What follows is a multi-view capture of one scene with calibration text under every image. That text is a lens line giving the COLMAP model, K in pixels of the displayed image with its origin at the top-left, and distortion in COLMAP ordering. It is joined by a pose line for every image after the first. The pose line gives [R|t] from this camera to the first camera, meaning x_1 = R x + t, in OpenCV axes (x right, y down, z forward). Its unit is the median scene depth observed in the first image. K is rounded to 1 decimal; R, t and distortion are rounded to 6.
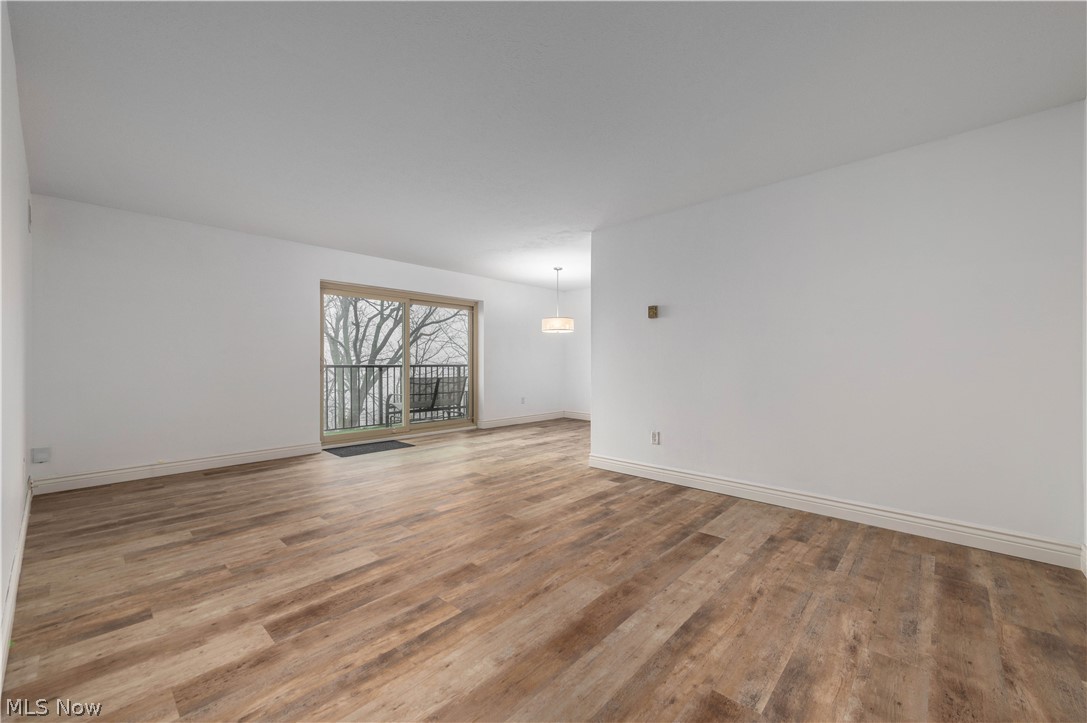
lens RADIAL K [[435.3, 0, 559.4], [0, 435.3, 354.8], [0, 0, 1]] dist [0.015392, -0.003814]
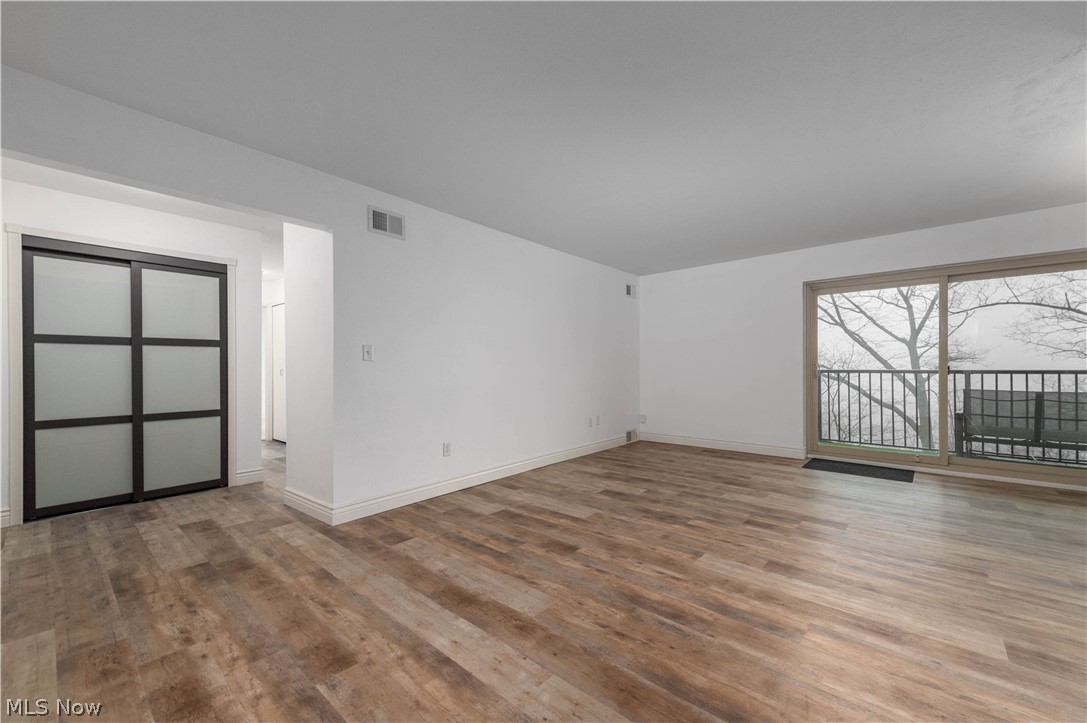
lens RADIAL K [[435.3, 0, 546.6], [0, 435.3, 363.5], [0, 0, 1]] dist [0.015392, -0.003814]
pose [[0.001007, -0.006957, -0.999975, 0.972144], [0.019565, 0.999785, -0.006936, 0.014273], [0.999808, -0.019558, 0.001143, 0.987237]]
